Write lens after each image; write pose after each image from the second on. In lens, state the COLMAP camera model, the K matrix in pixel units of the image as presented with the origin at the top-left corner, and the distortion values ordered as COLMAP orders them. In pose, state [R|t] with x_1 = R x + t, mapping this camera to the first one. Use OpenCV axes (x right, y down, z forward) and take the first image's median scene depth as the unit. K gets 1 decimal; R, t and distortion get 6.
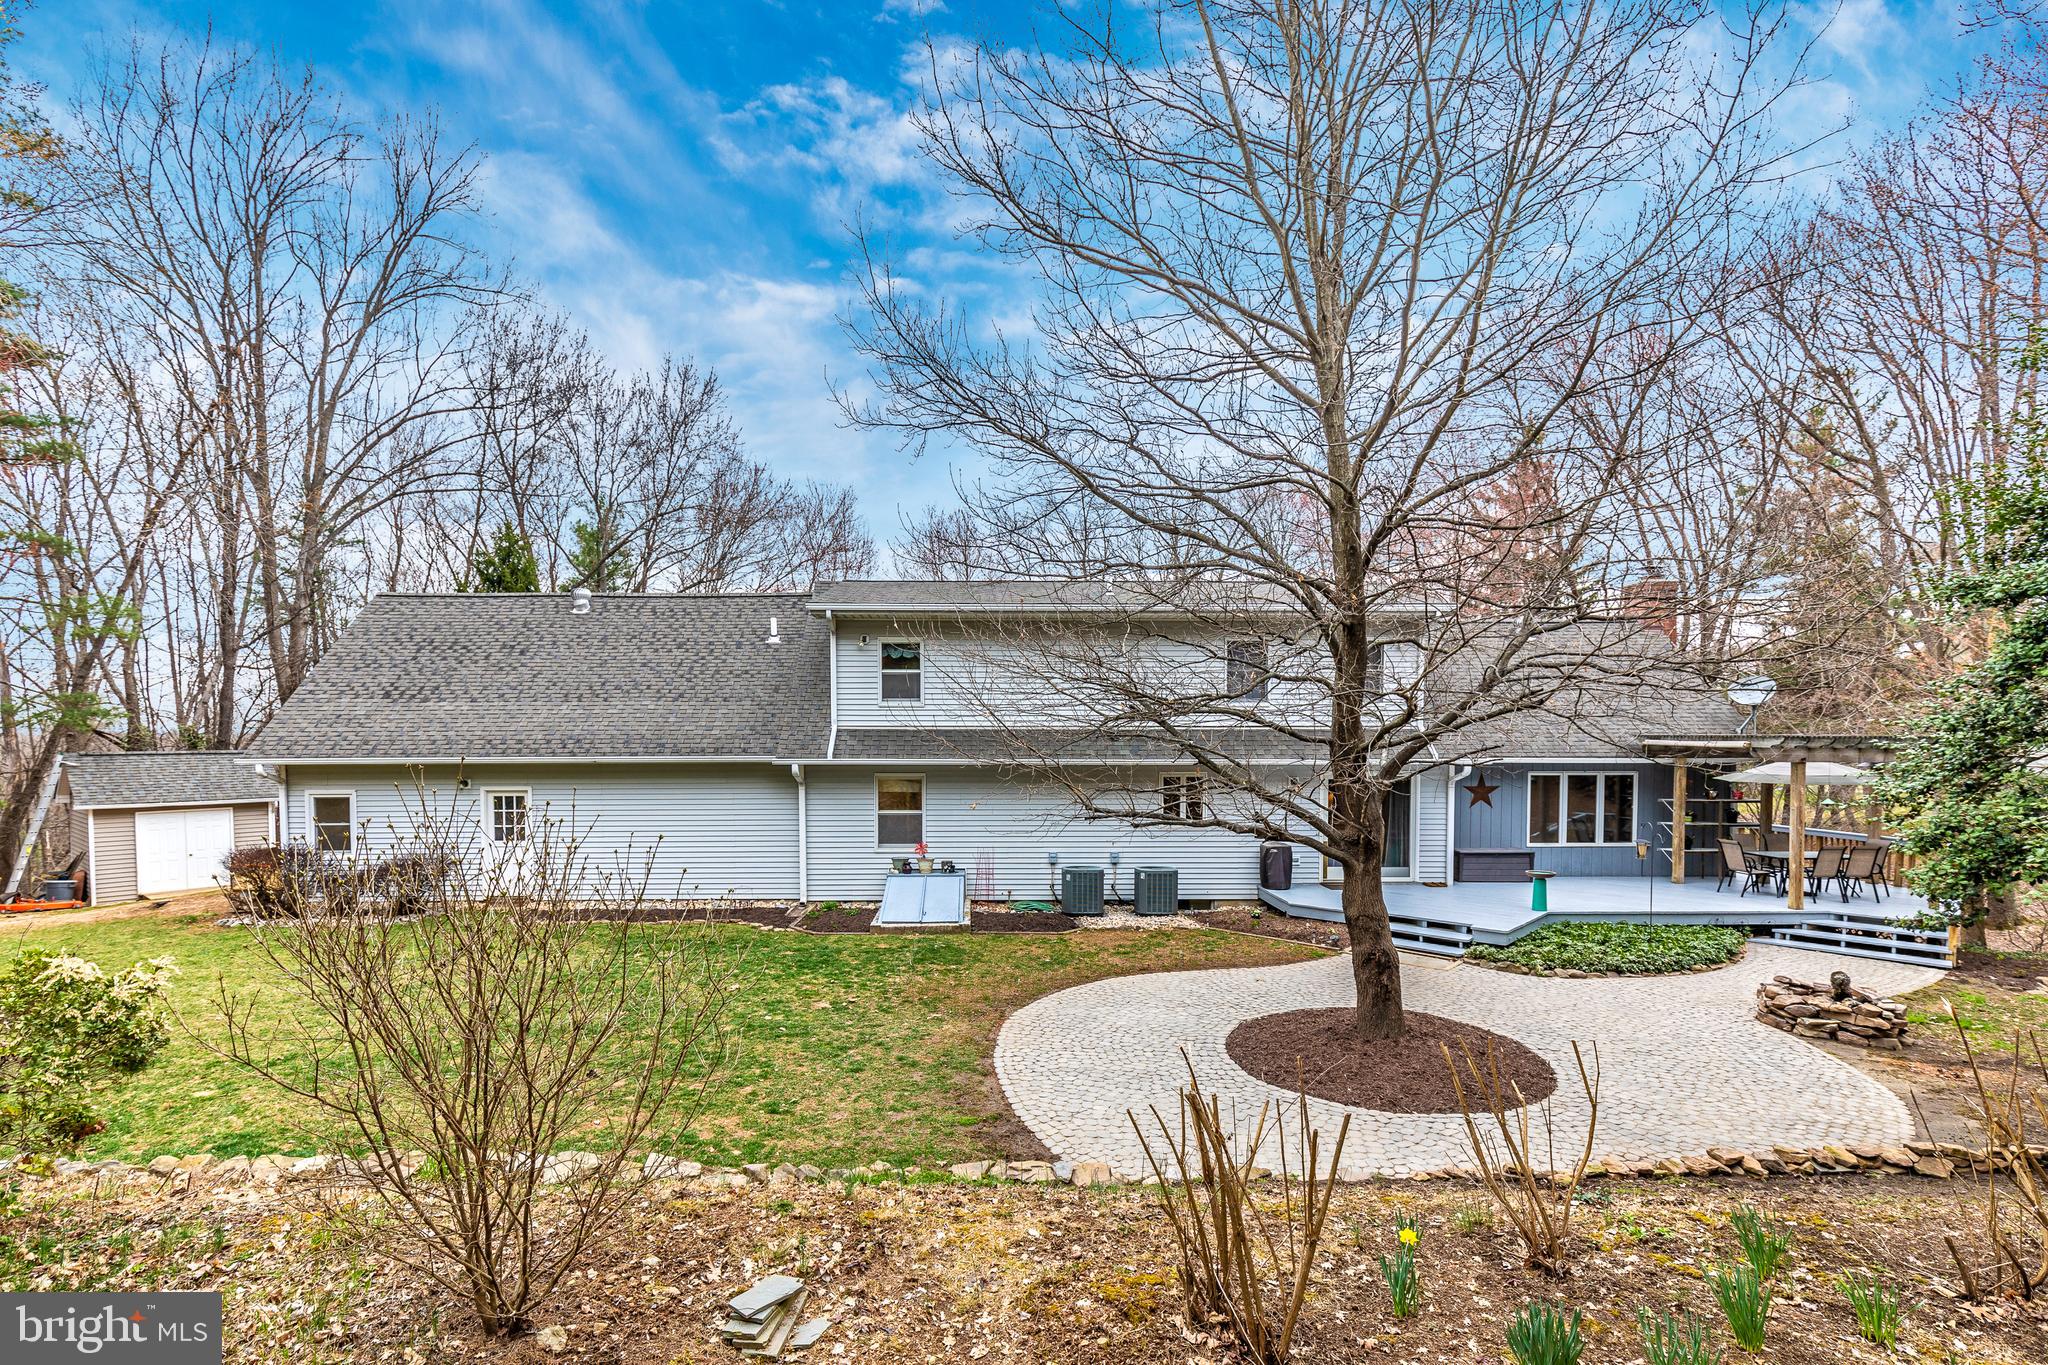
lens RADIAL K [[922.6, 0, 1020.6], [0, 922.6, 745.3], [0, 0, 1]] dist [-0.000350, -0.000483]
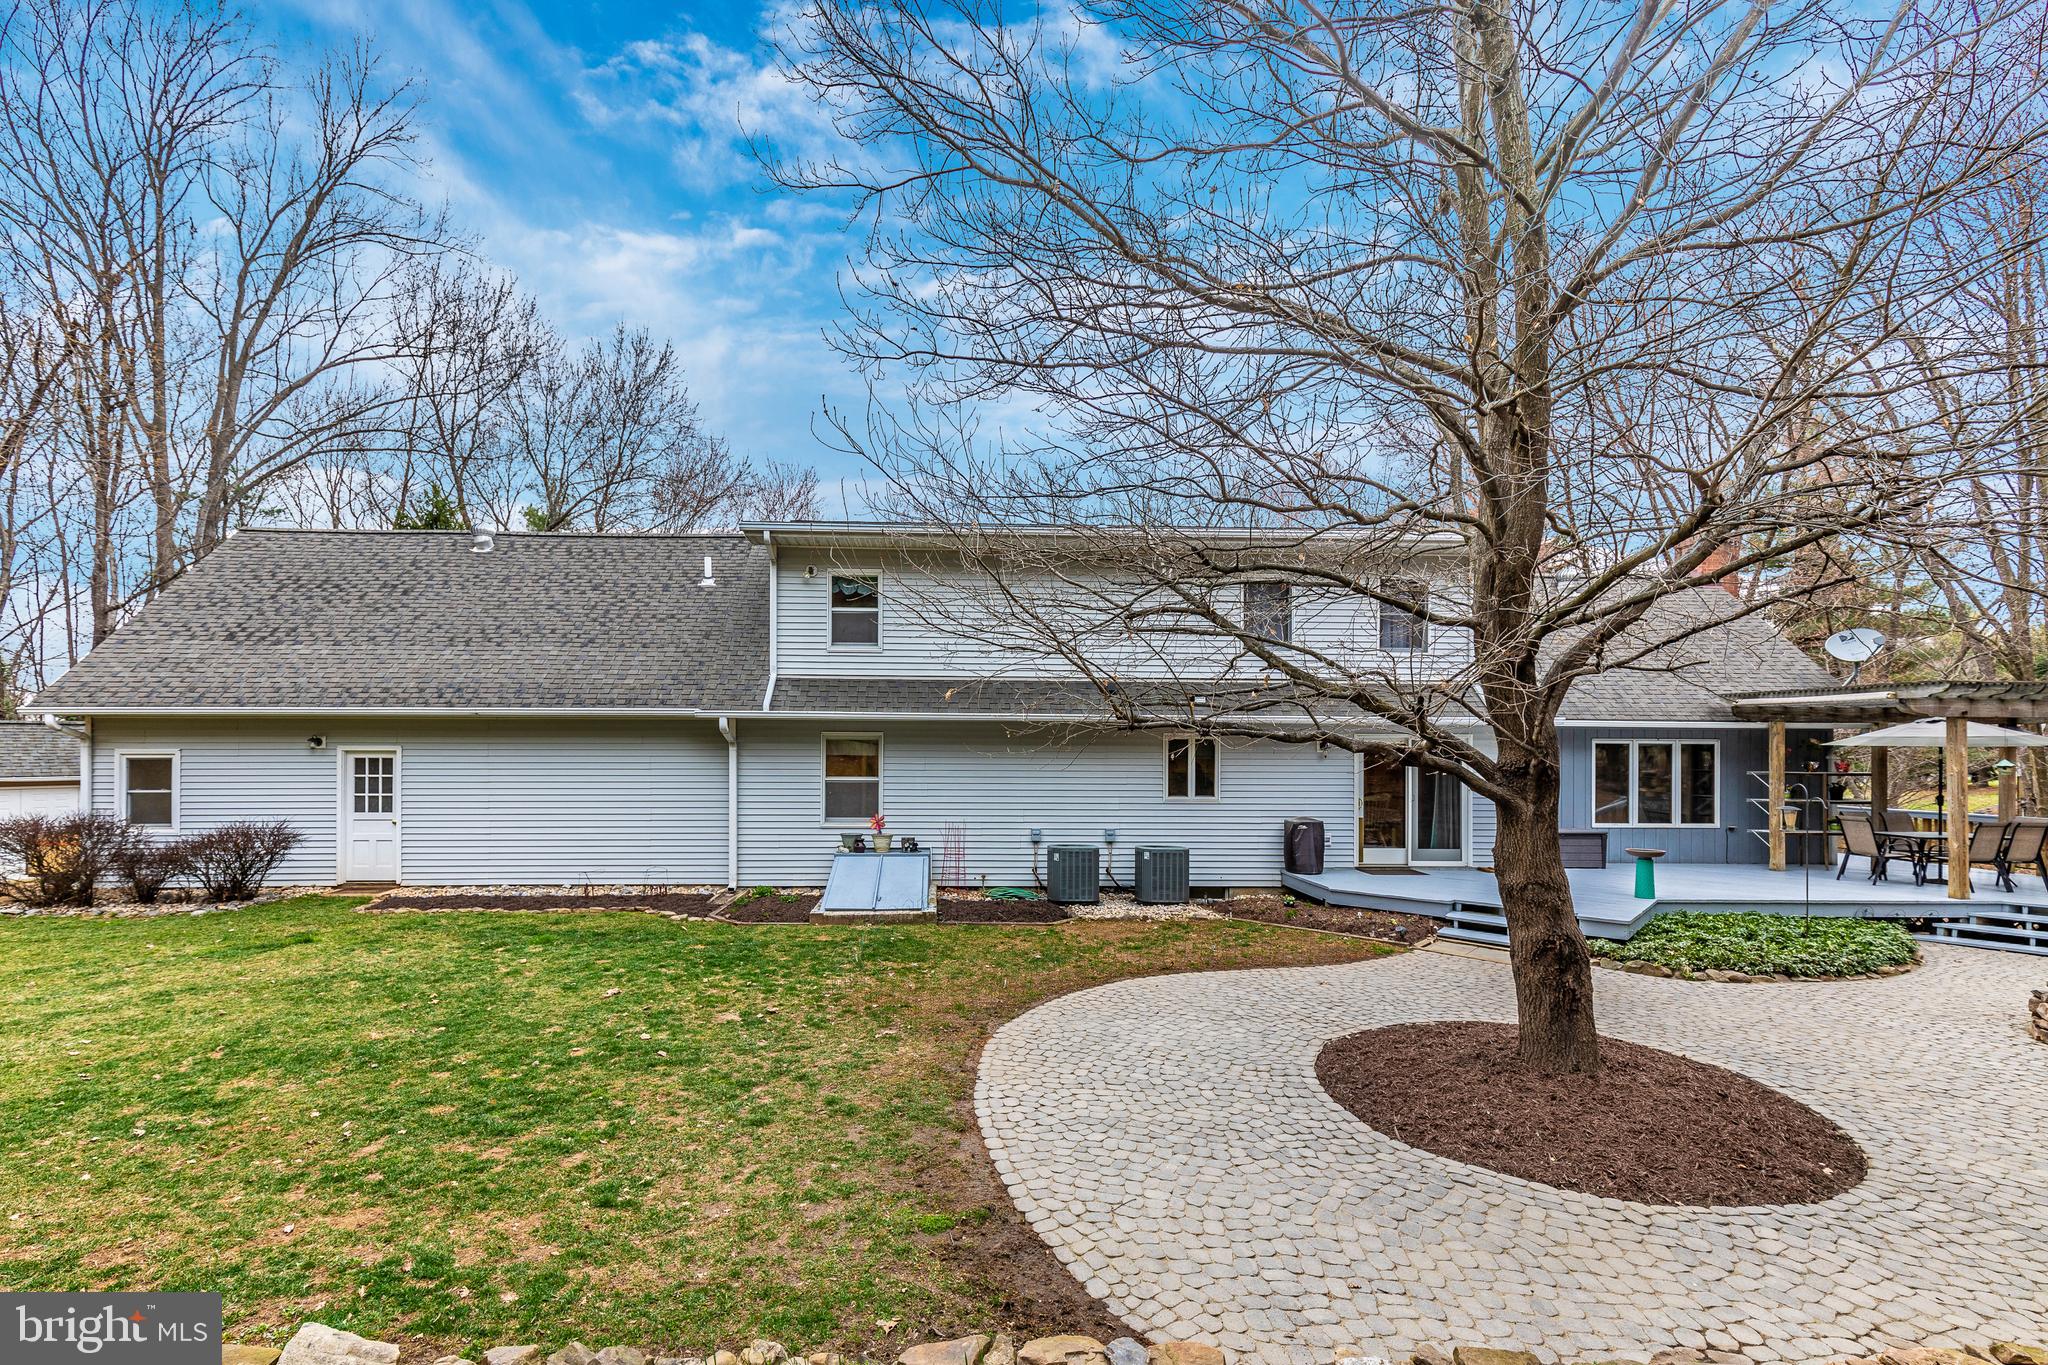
lens RADIAL K [[880.4, 0, 993.0], [0, 880.4, 729.8], [0, 0, 1]] dist [0.012643, -0.003146]
pose [[0.999915, 0.004608, 0.012213, -0.014180], [-0.004176, 0.999373, -0.035151, 0.056697], [-0.012368, 0.035097, 0.999307, 0.210851]]
